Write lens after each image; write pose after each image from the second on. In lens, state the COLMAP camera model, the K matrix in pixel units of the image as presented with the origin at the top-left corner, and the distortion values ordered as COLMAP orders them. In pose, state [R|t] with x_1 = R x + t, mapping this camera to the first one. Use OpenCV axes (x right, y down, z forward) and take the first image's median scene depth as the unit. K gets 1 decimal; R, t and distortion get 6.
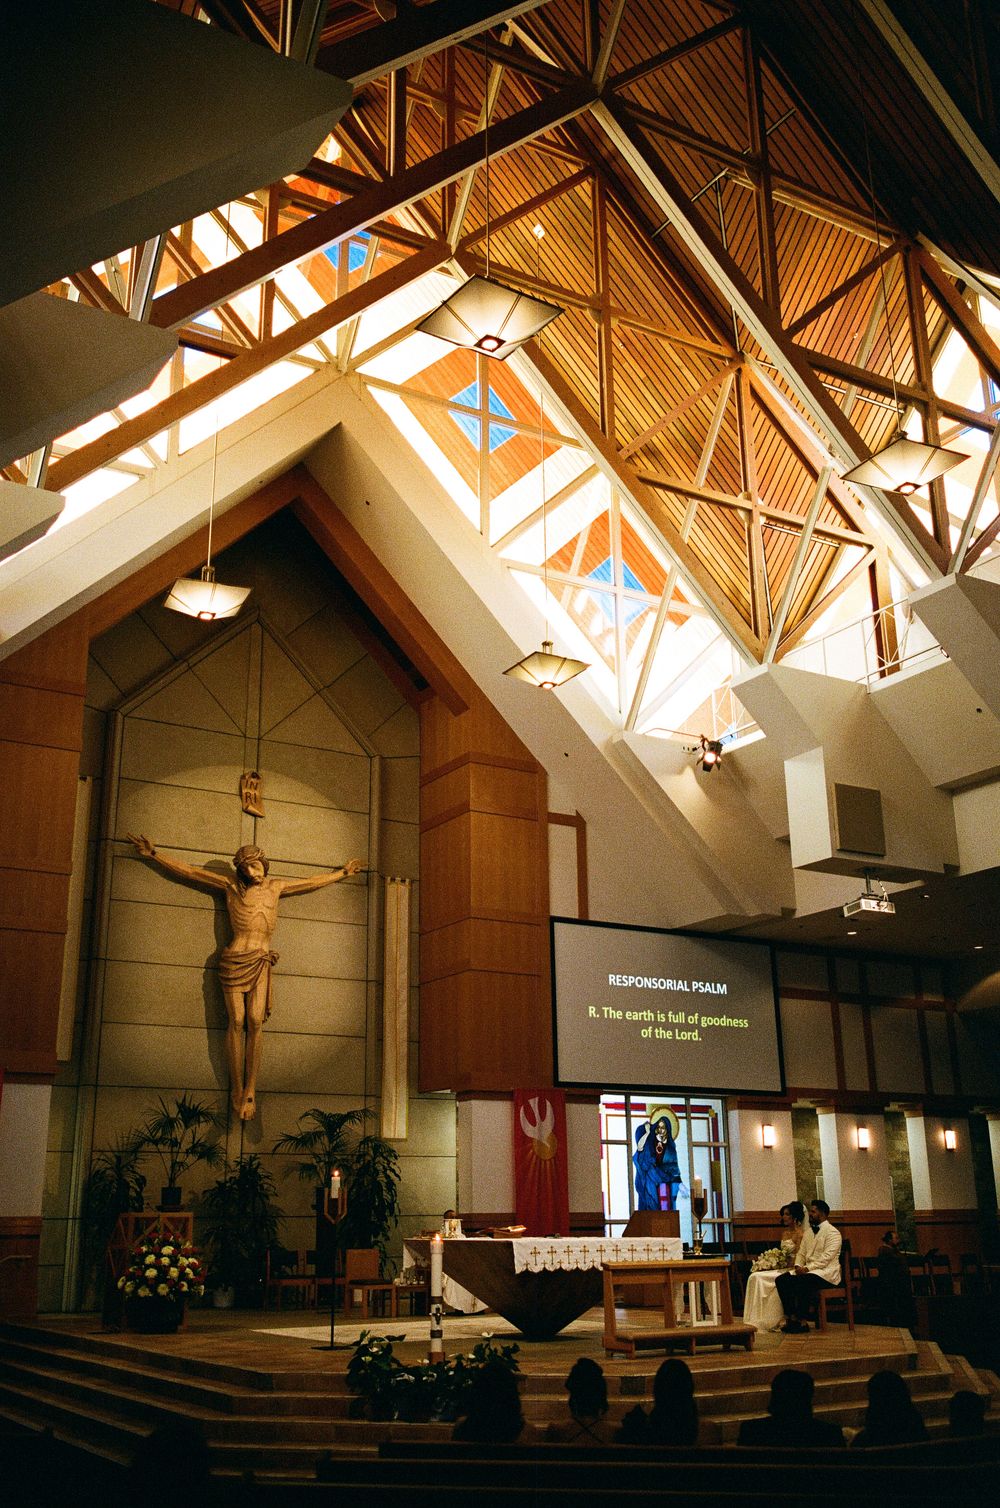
lens RADIAL K [[1465.3, 0, 534.7], [0, 1465.3, 762.5], [0, 0, 1]] dist [0.003838, 0.000000]
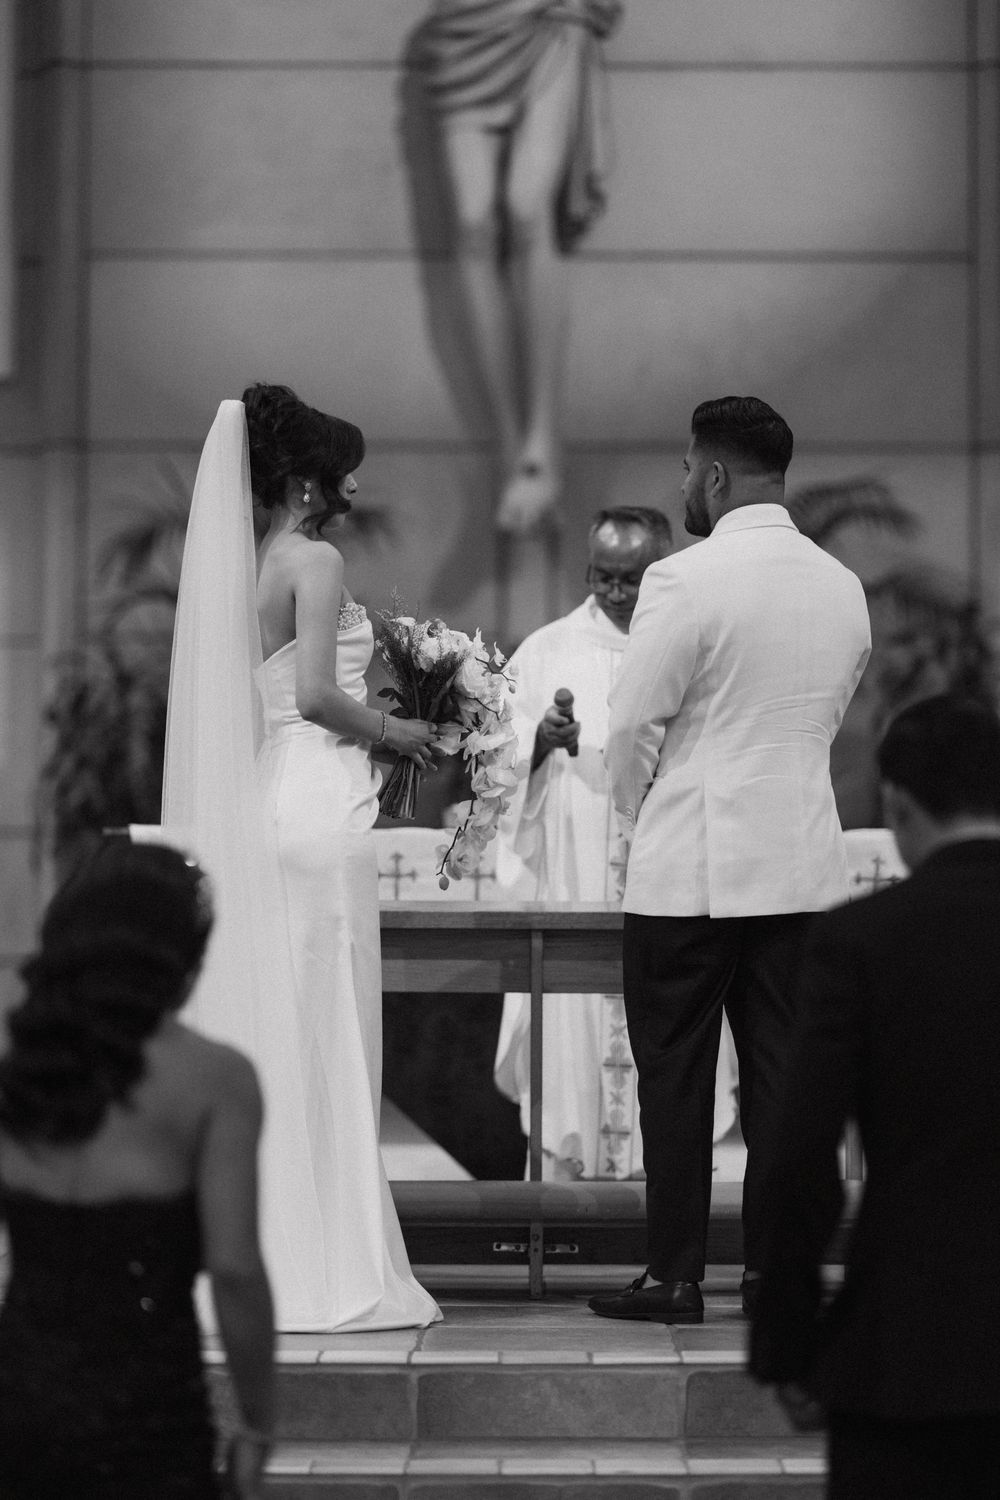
lens RADIAL K [[3950.2, 0, 497.3], [0, 3950.2, 754.3], [0, 0, 1]] dist [-0.013598, 0.000000]
pose [[0.859105, -0.010693, -0.511688, 0.211407], [0.139435, 0.966853, 0.213901, 0.099930], [0.492440, -0.255110, 0.832119, 0.260318]]
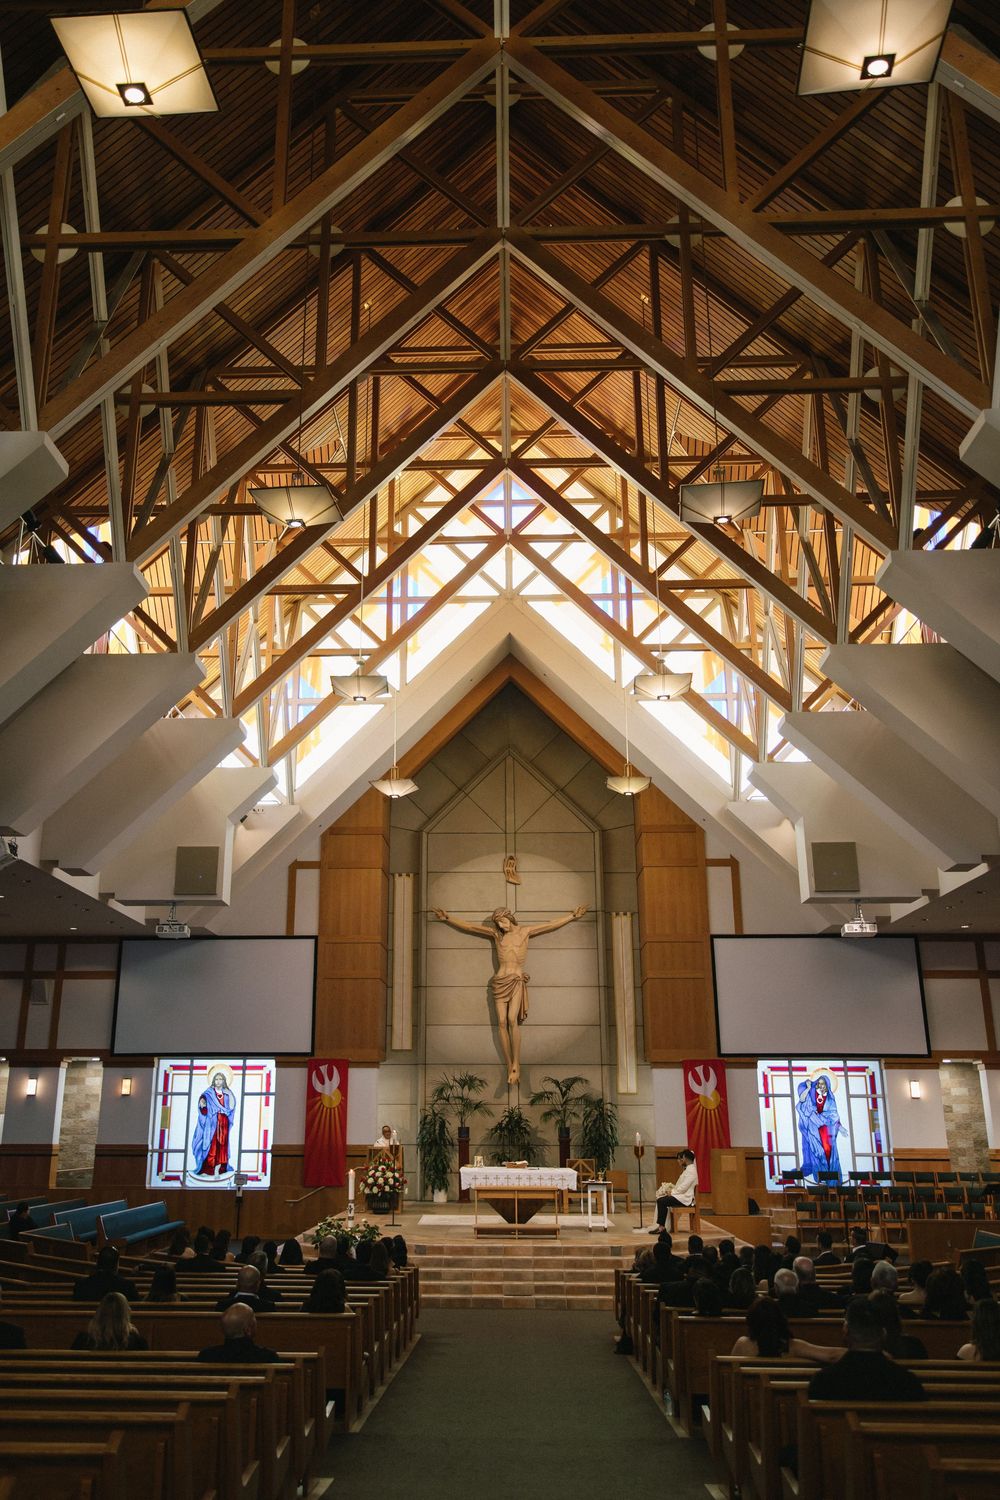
lens RADIAL K [[1307.0, 0, 452.8], [0, 1307.0, 690.6], [0, 0, 1]] dist [0.010991, 0.019489]
pose [[0.826181, -0.164384, -0.538890, 0.539175], [0.157221, 0.985760, -0.059660, -0.094283], [0.541024, -0.035436, 0.840261, -0.197543]]
